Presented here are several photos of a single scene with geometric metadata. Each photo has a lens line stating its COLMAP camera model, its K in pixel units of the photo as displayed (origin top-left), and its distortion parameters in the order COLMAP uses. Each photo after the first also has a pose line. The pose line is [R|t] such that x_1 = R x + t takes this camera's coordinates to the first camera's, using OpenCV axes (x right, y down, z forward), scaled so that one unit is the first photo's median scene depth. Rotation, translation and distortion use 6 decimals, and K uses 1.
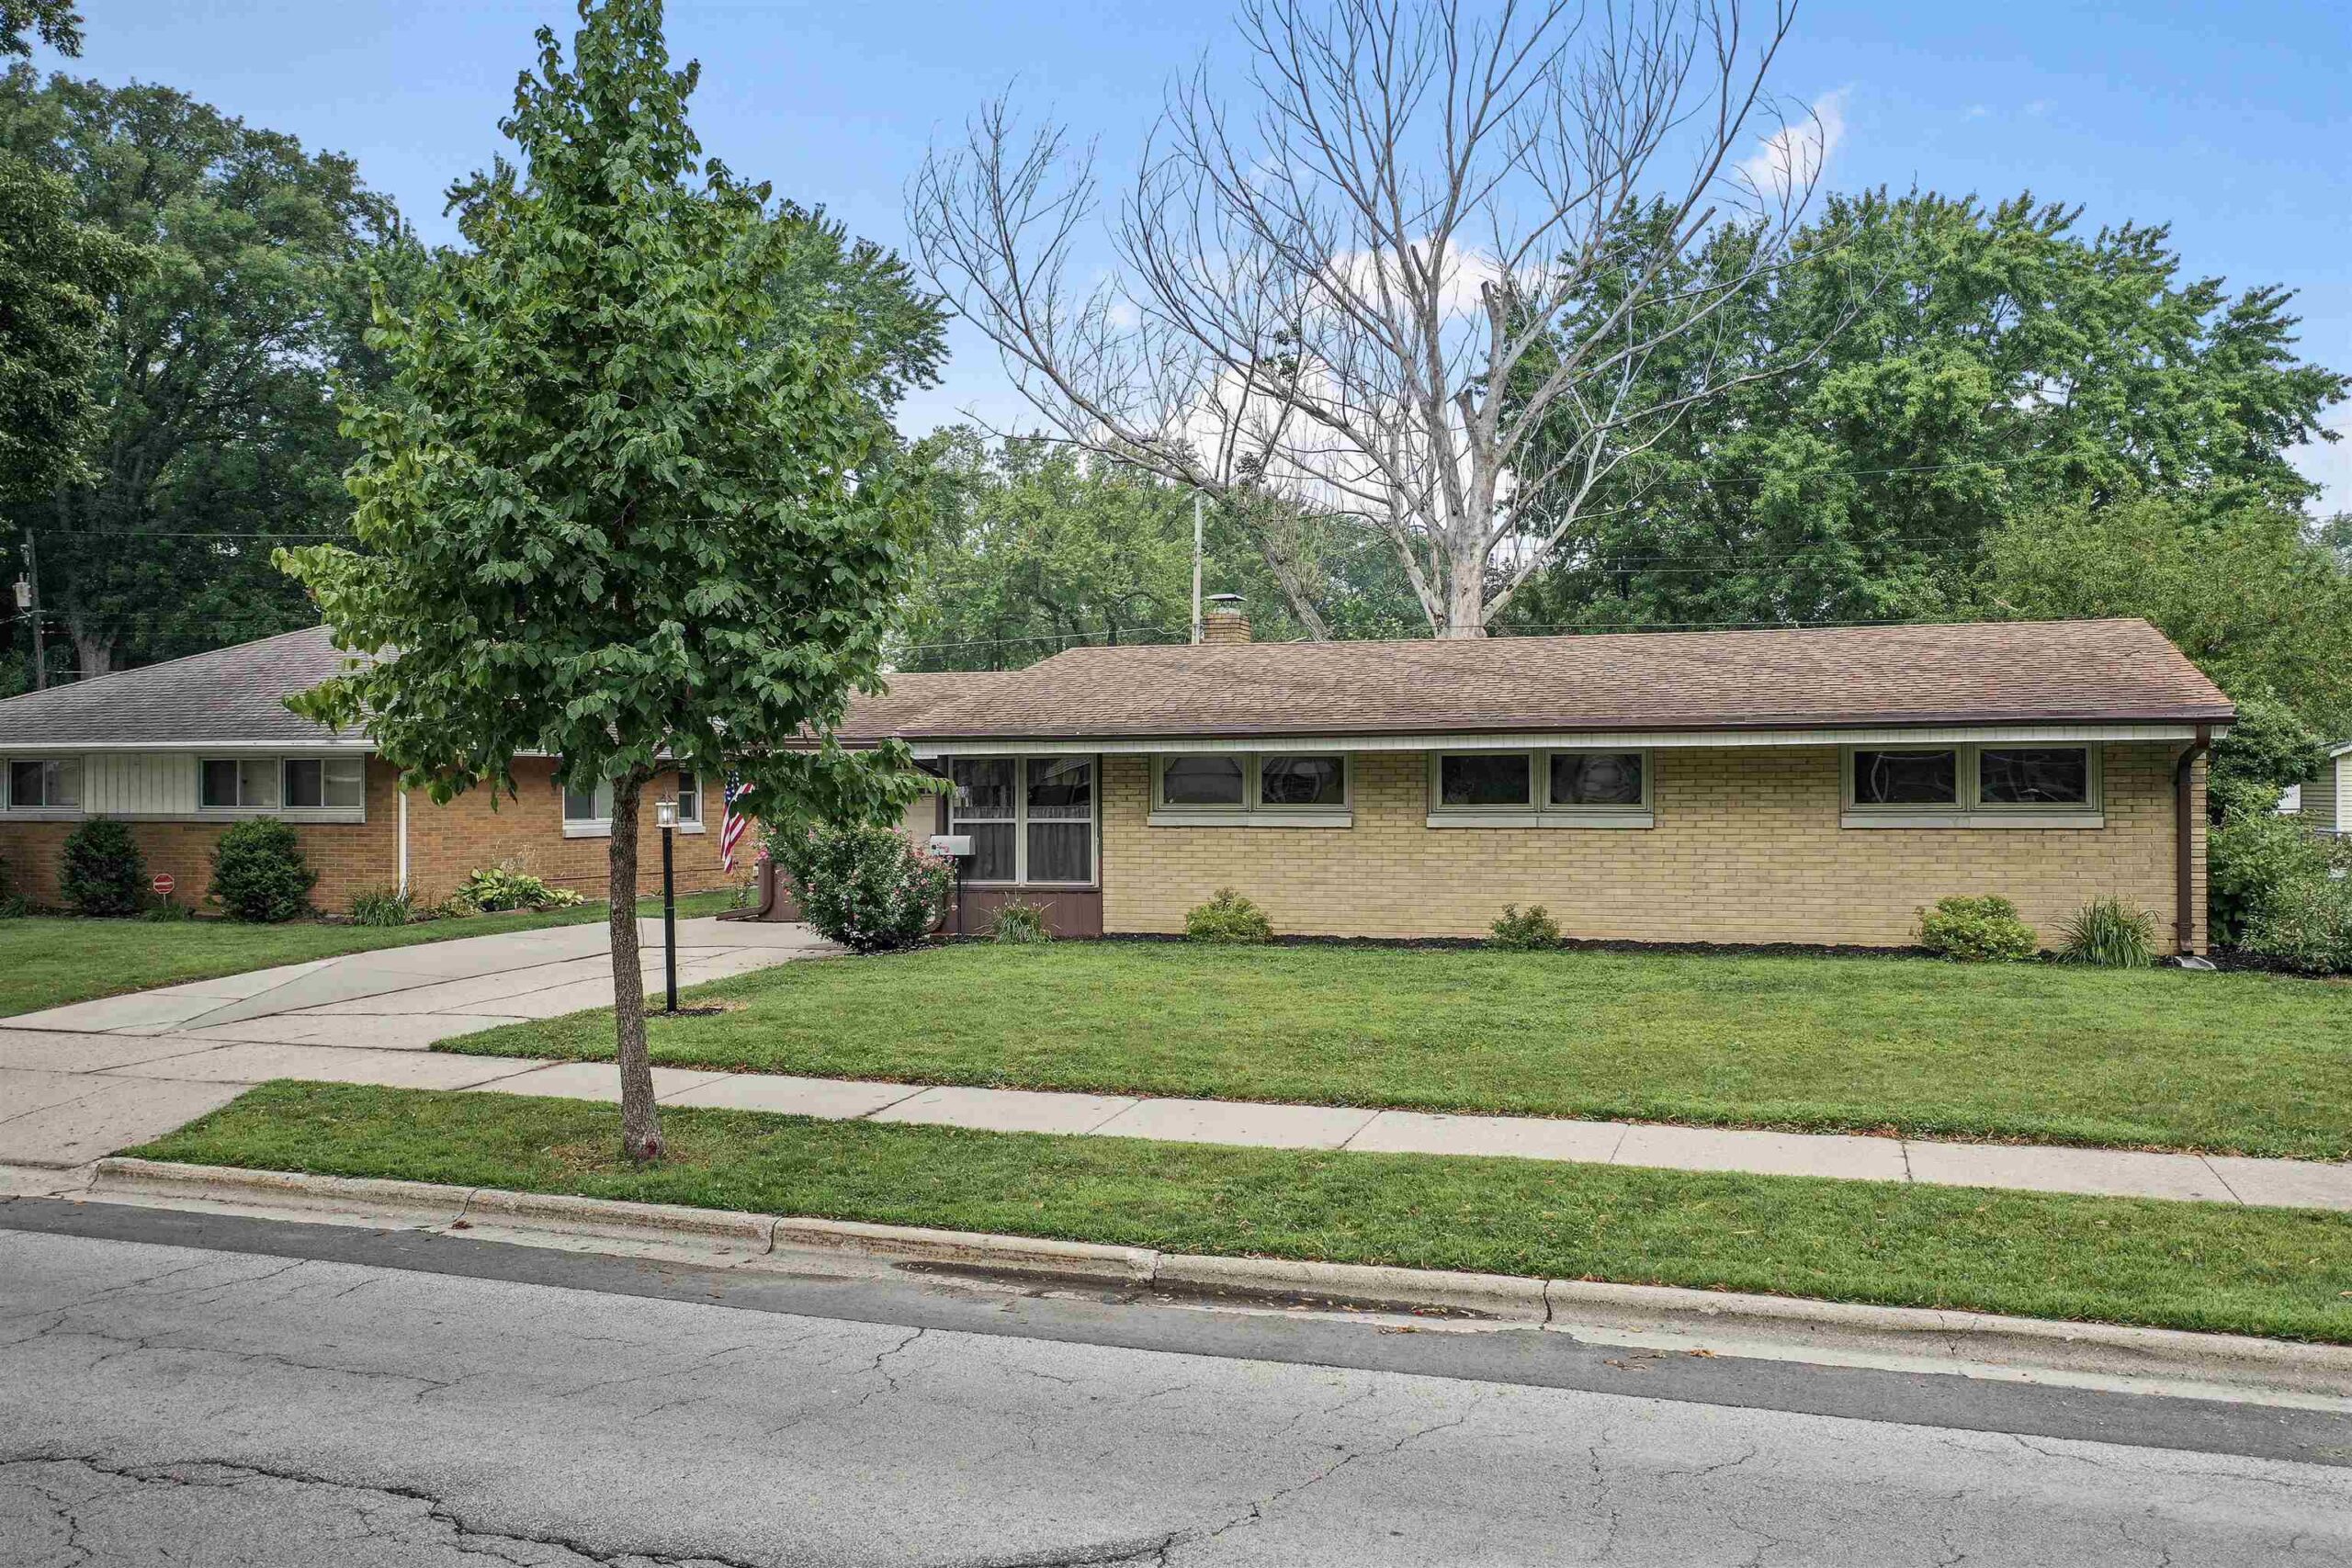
lens RADIAL K [[1857.6, 0, 1176.0], [0, 1857.6, 784.0], [0, 0, 1]] dist [0.015348, -0.008552]
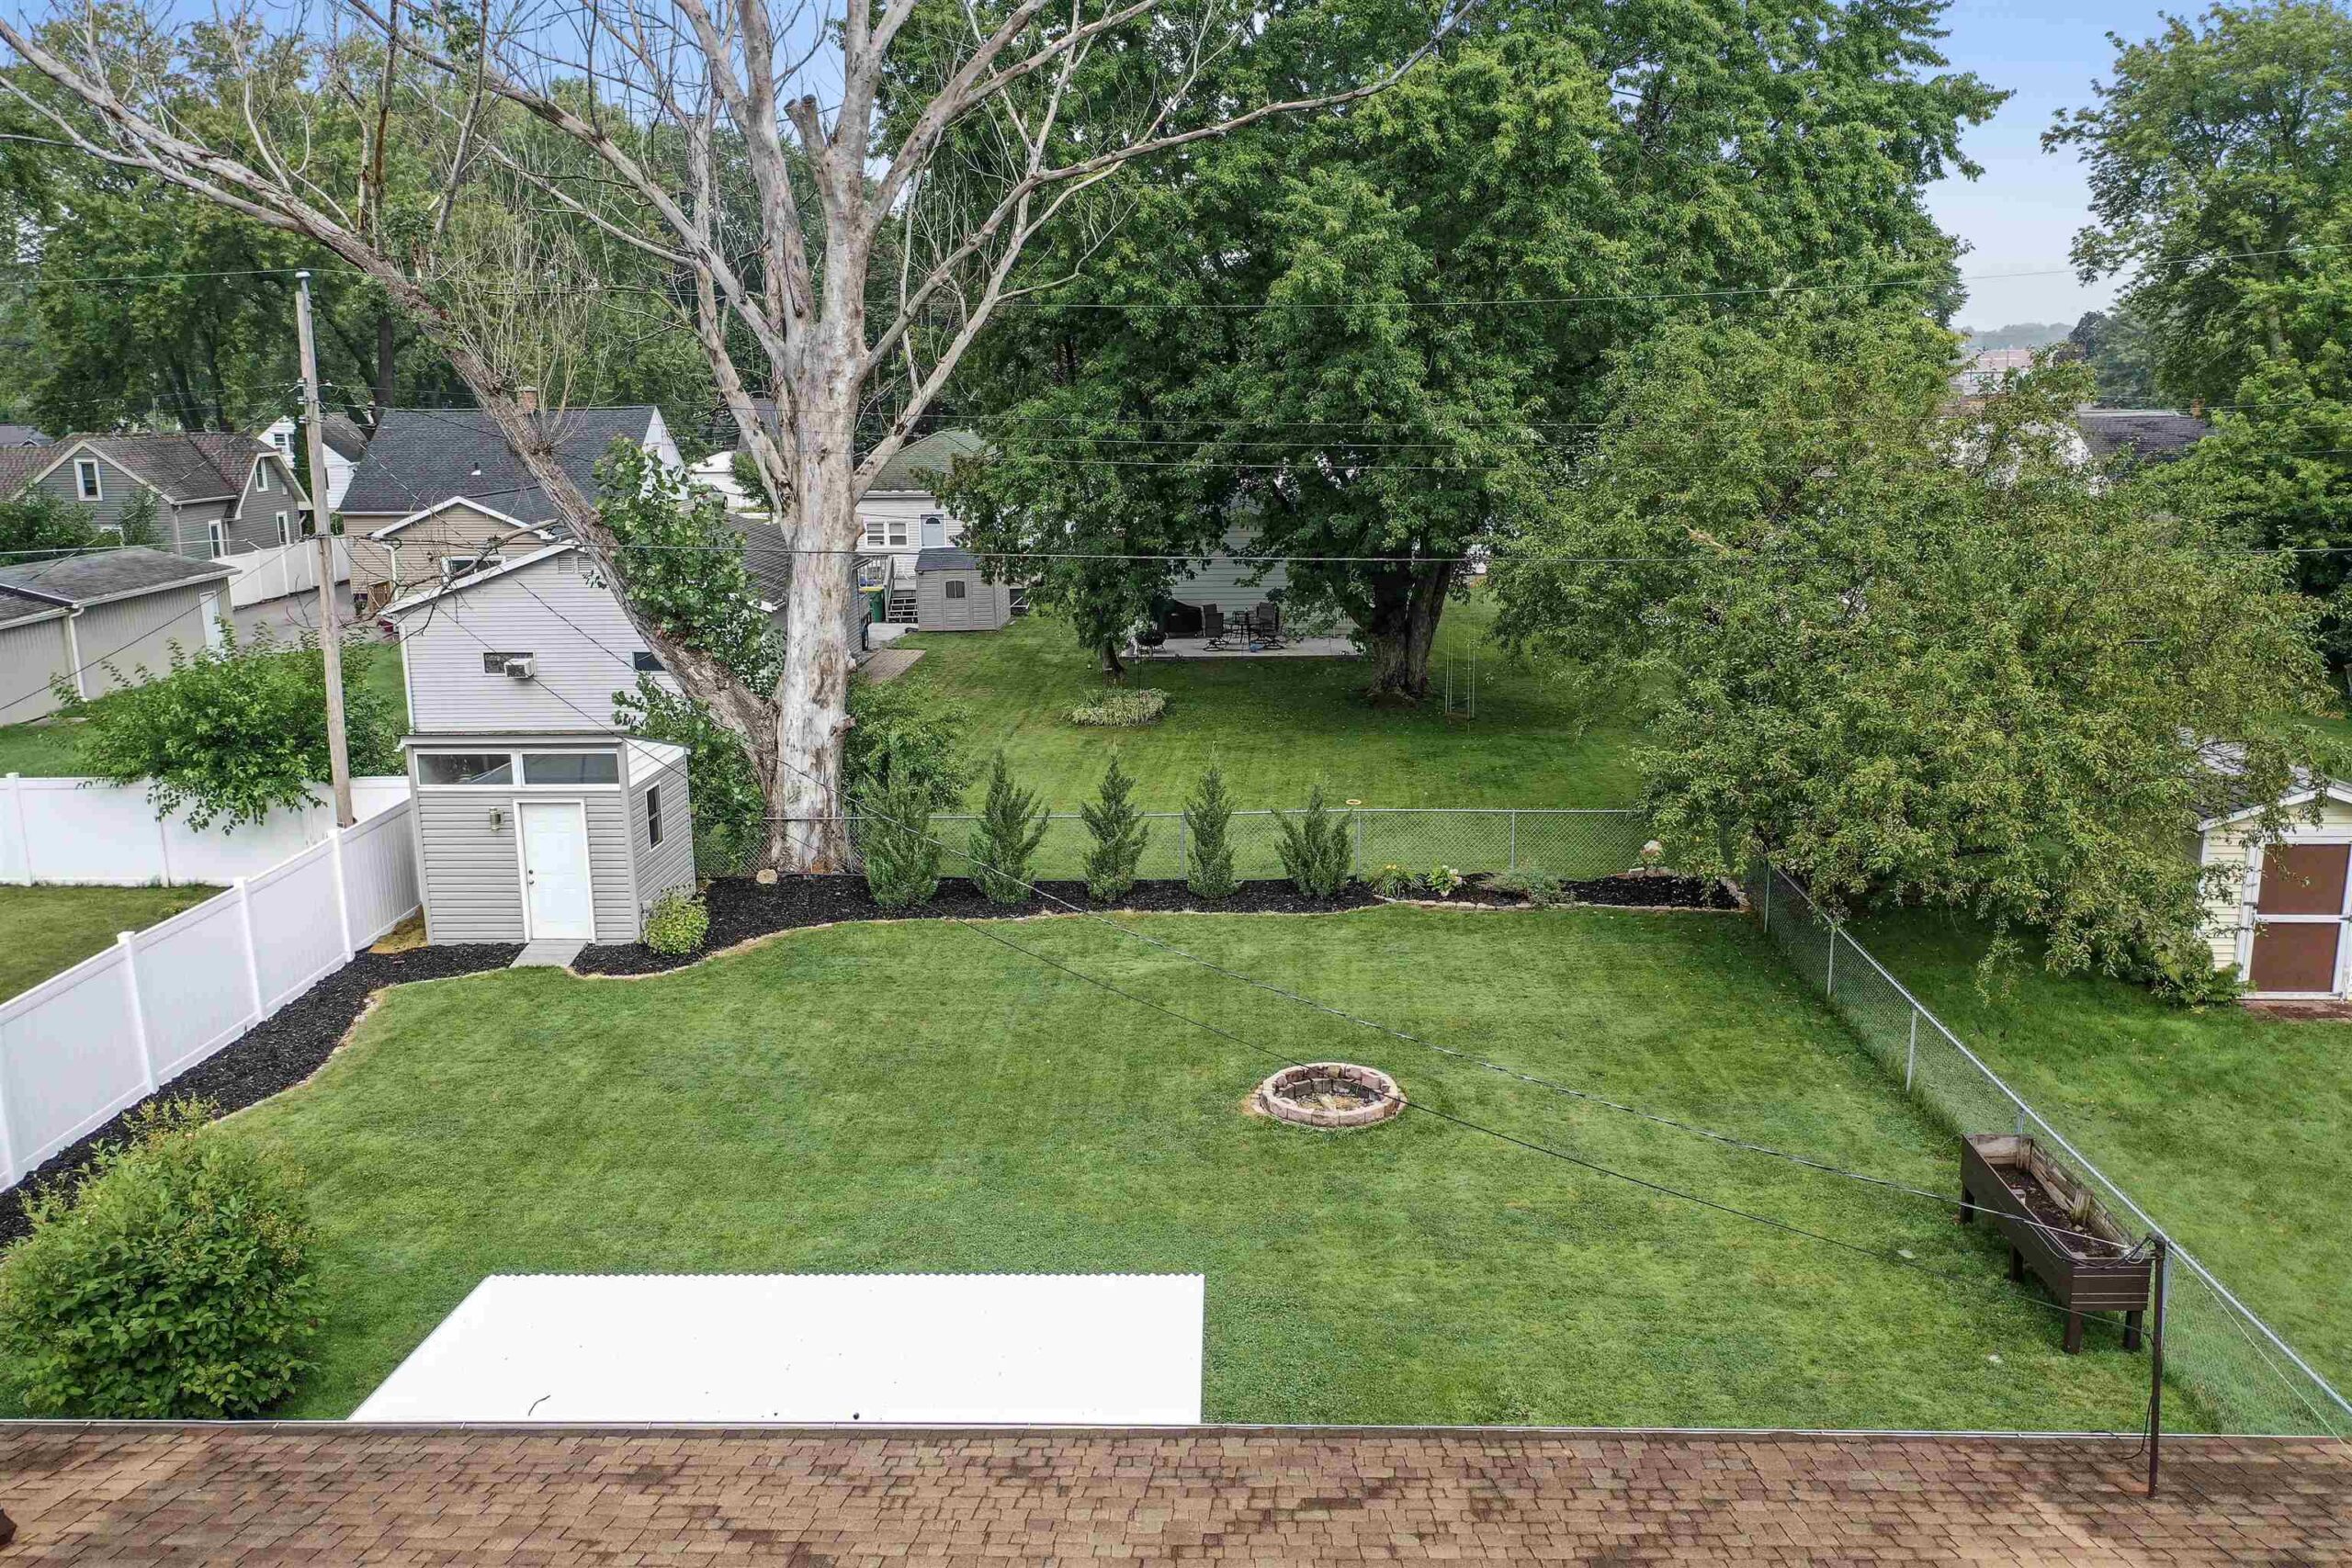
lens RADIAL K [[1857.6, 0, 1176.0], [0, 1857.6, 784.0], [0, 0, 1]] dist [0.015348, -0.008552]
pose [[0.953703, -0.072636, 0.291846, 0.076906], [0.008259, 0.976356, 0.216011, -0.118404], [-0.300636, -0.203600, 0.931754, 0.368811]]
